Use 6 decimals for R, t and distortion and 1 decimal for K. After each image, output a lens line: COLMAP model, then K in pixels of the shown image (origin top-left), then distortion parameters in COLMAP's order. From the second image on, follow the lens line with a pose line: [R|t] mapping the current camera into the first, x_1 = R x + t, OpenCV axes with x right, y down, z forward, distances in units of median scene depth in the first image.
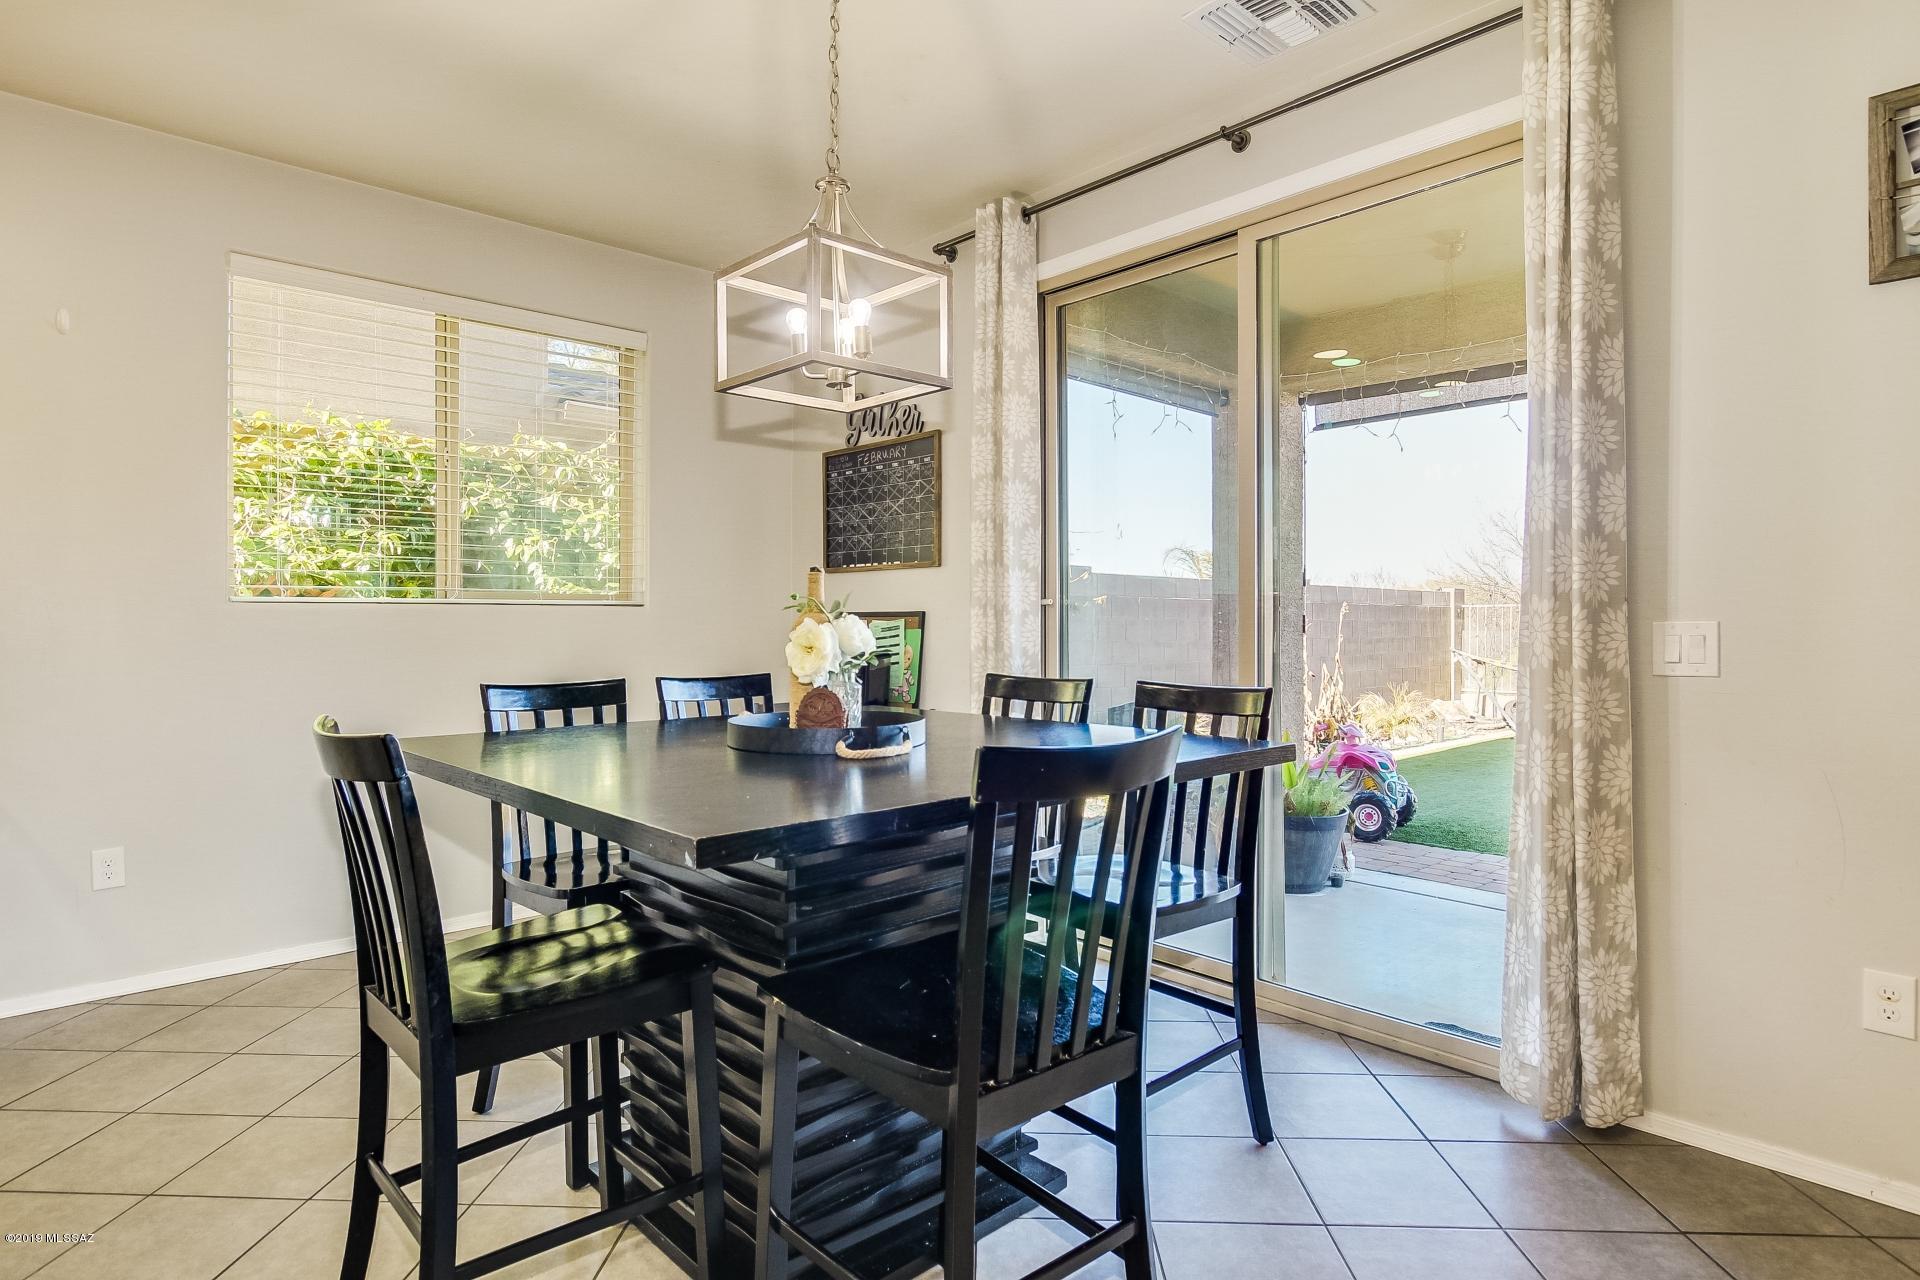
lens RADIAL K [[1033.4, 0, 970.8], [0, 1033.4, 627.1], [0, 0, 1]] dist [-0.009238, 0.002738]
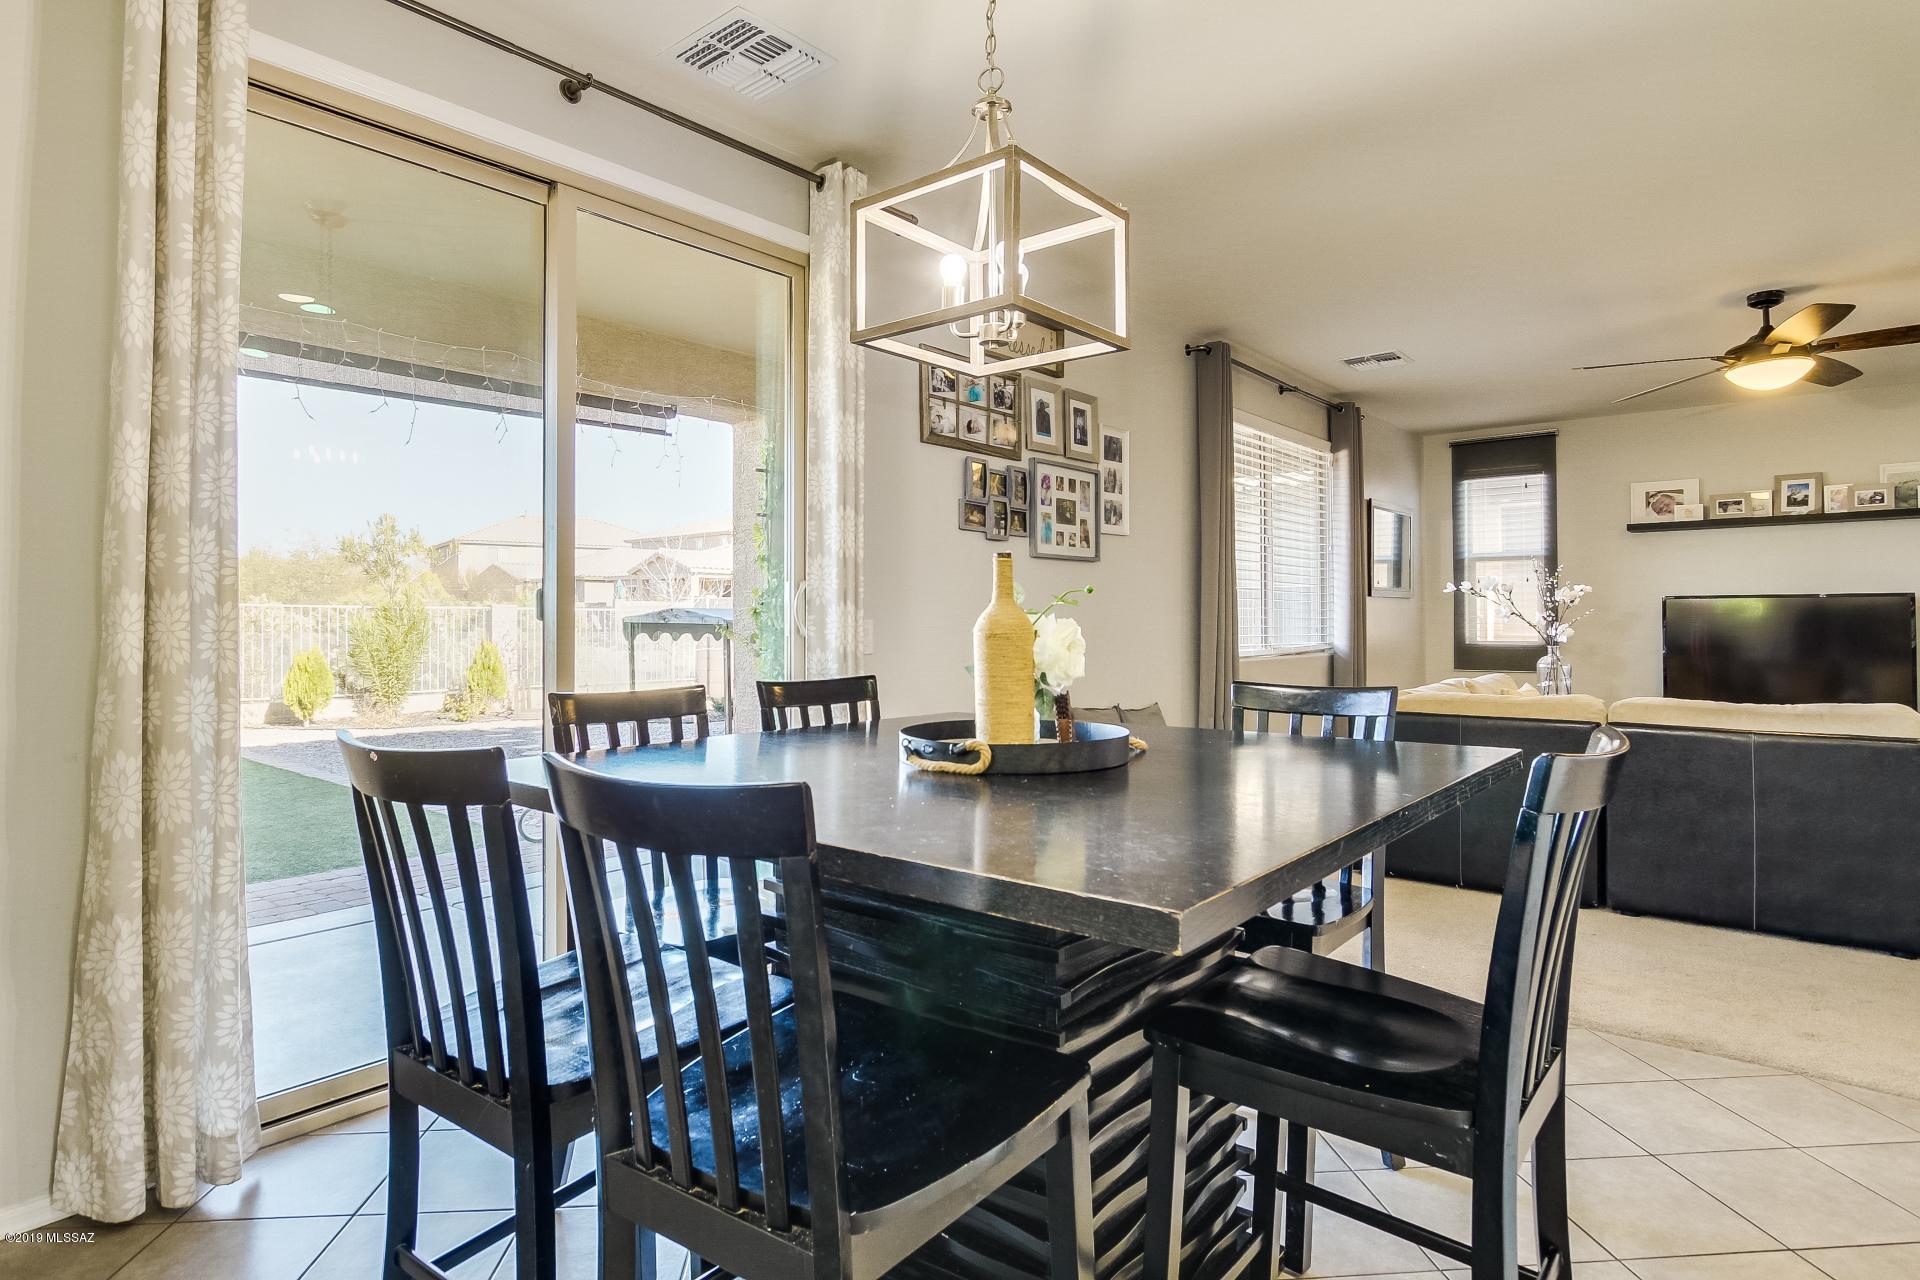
lens RADIAL K [[1033.4, 0, 960.7], [0, 1033.4, 609.6], [0, 0, 1]] dist [-0.009238, 0.002738]
pose [[-0.146869, 0.016616, 0.989016, -0.487695], [0.011685, 0.999818, -0.015062, 0.001913], [-0.989087, 0.009345, -0.147036, 0.591131]]
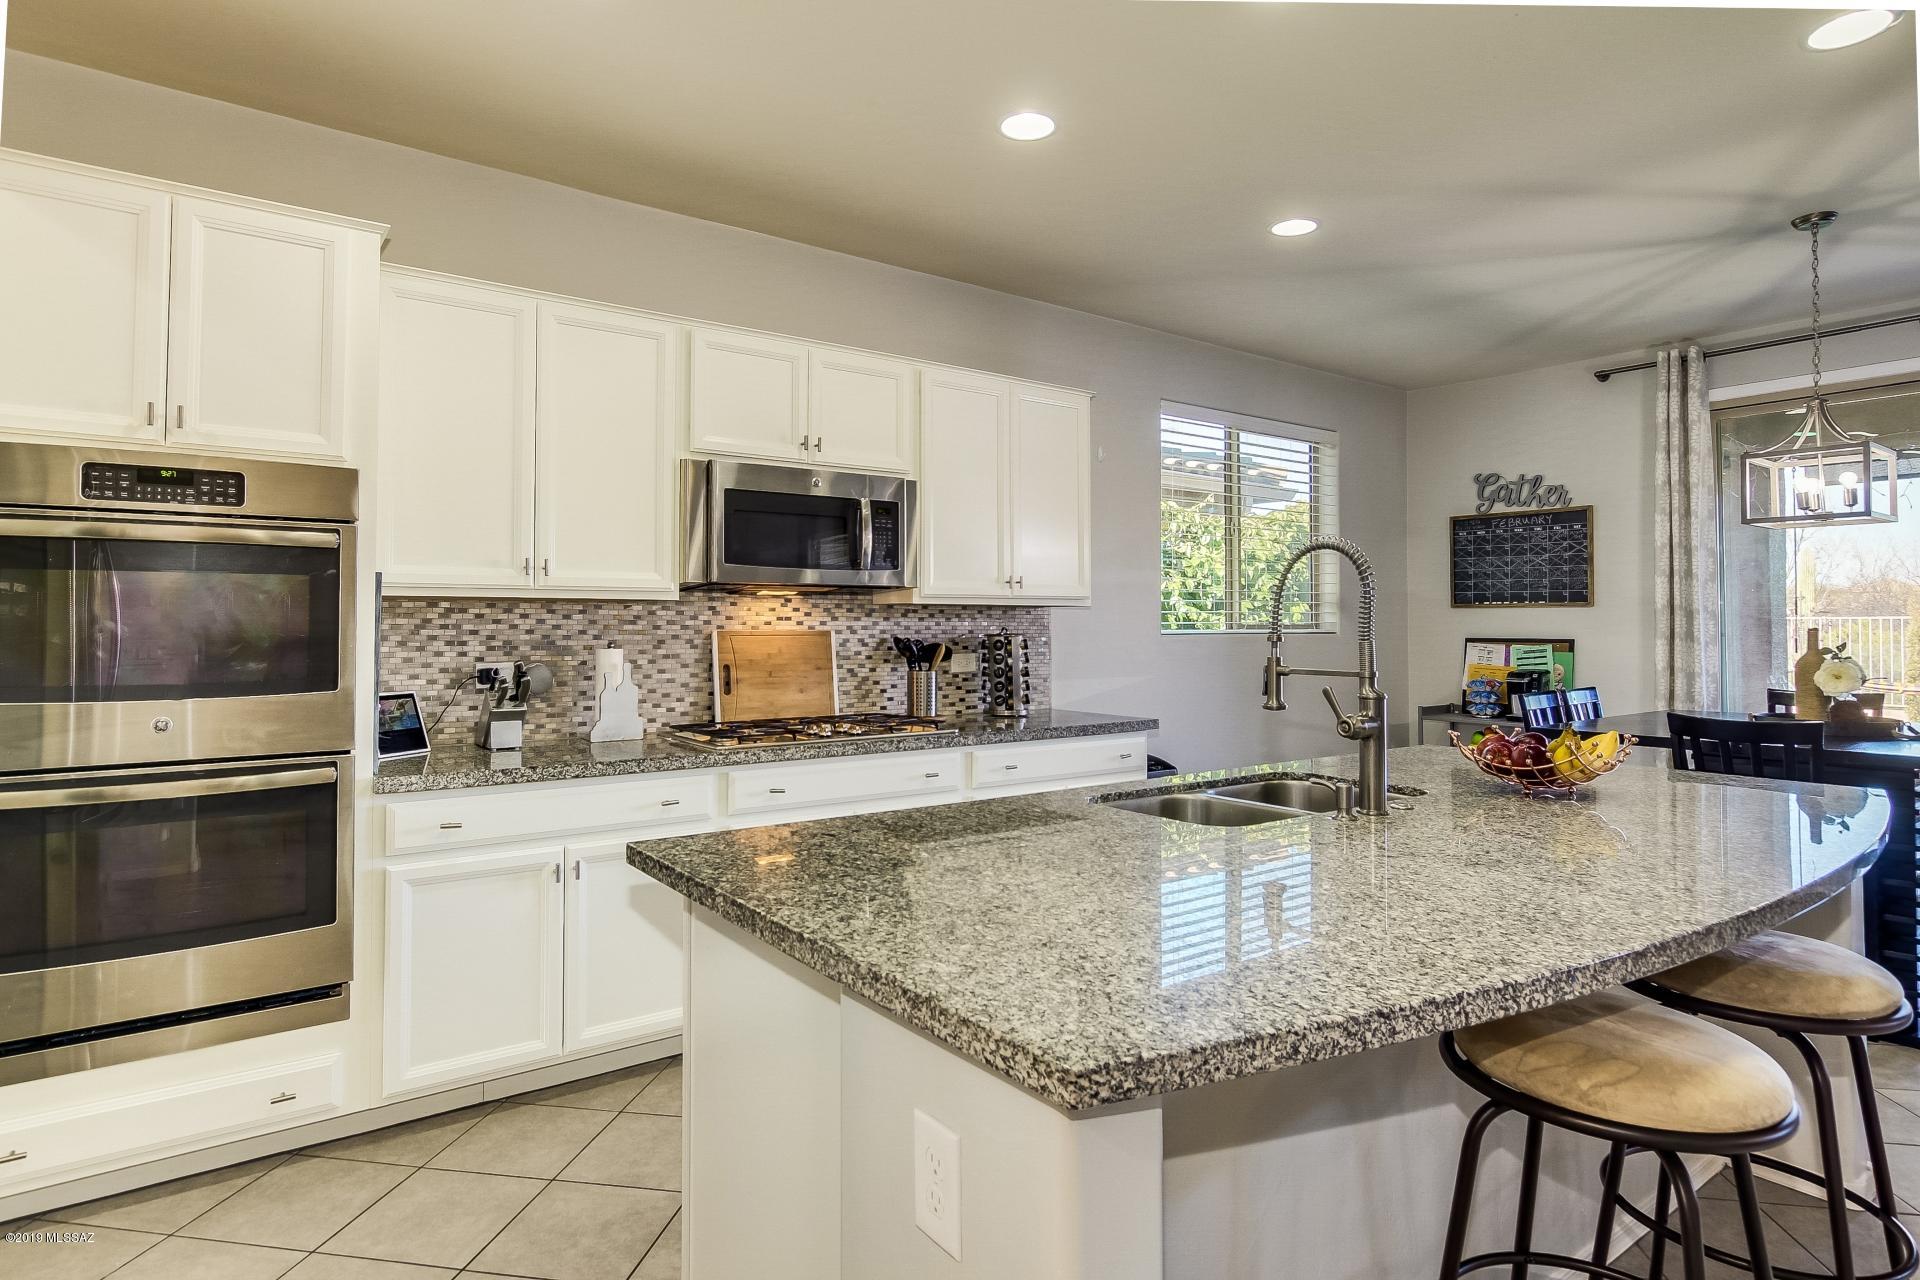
lens RADIAL K [[1033.4, 0, 956.1], [0, 1033.4, 613.2], [0, 0, 1]] dist [-0.009238, 0.002738]
pose [[0.994263, 0.003876, -0.106889, -0.684759], [-0.005607, 0.999858, -0.015898, -0.022555], [0.106812, 0.016407, 0.994144, -0.412640]]
